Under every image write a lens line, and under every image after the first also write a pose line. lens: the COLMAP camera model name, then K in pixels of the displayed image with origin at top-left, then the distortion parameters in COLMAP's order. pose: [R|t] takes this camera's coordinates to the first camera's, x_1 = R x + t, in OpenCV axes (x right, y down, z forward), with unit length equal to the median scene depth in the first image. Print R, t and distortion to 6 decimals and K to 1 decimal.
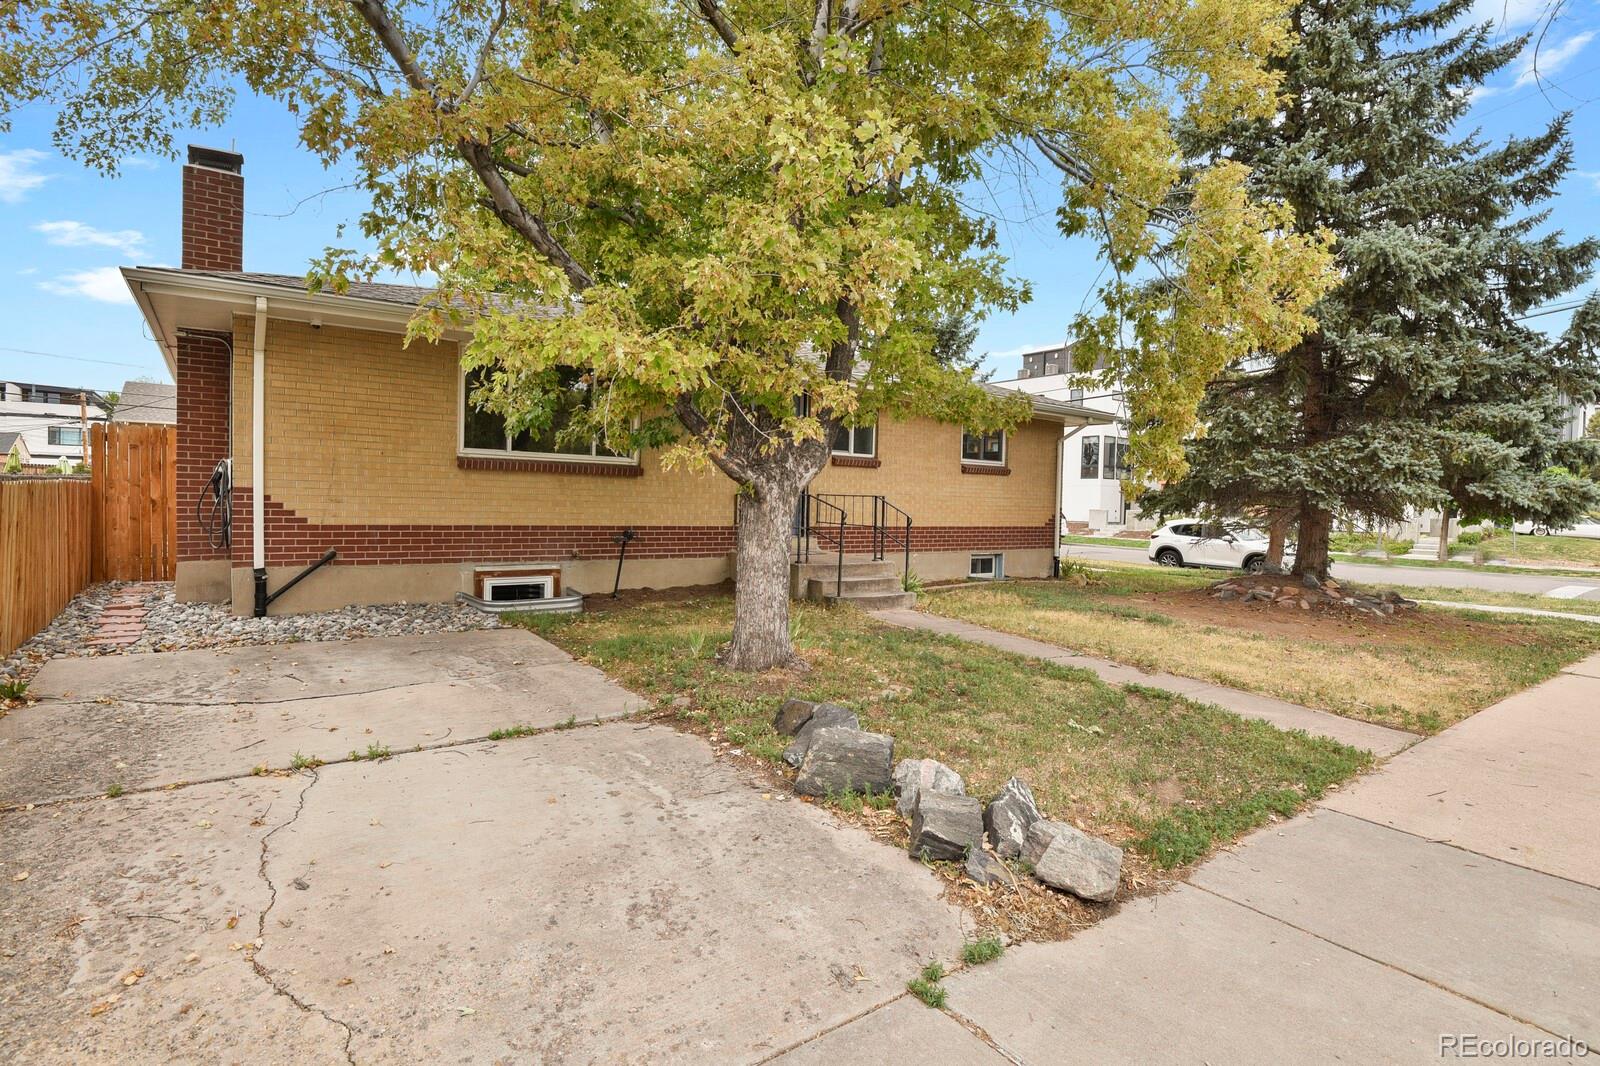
lens RADIAL K [[782.8, 0, 809.1], [0, 782.8, 531.0], [0, 0, 1]] dist [-0.023753, -0.001696]
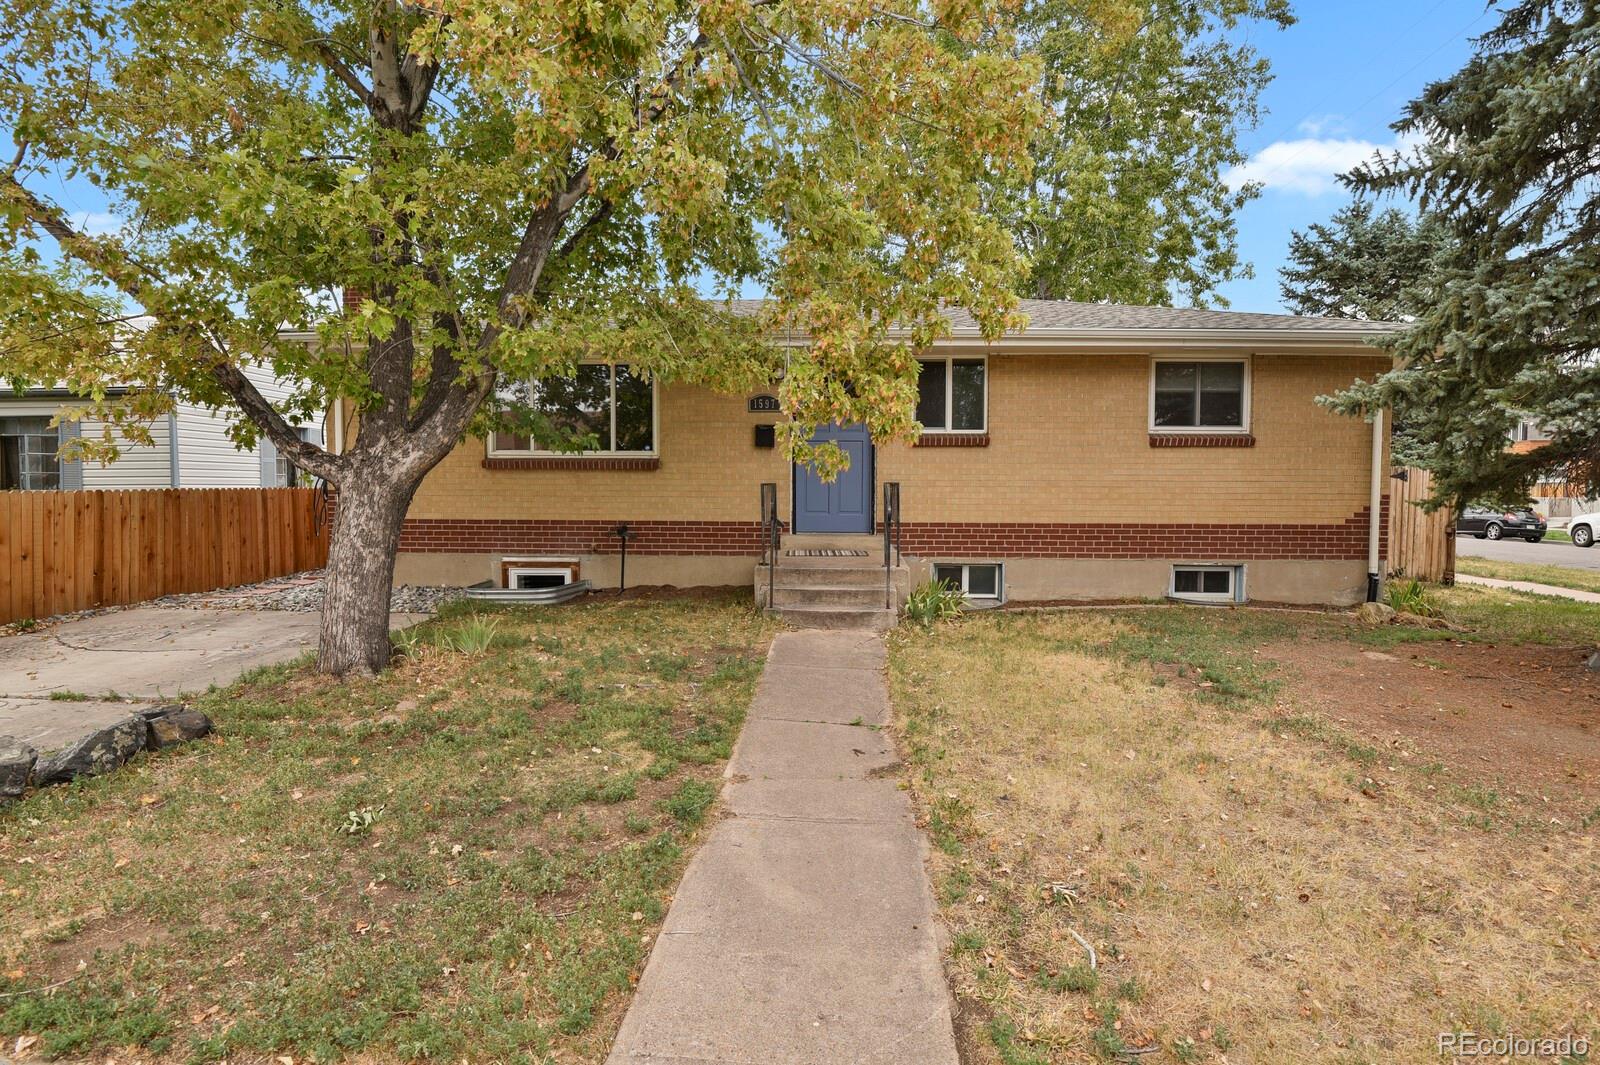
lens RADIAL K [[782.8, 0, 809.1], [0, 782.8, 530.5], [0, 0, 1]] dist [-0.023753, -0.001696]
pose [[0.780931, 0.009251, -0.624549, 0.562361], [-0.008301, 0.999956, 0.004431, -0.000437], [0.624562, 0.001724, 0.780973, 0.379644]]
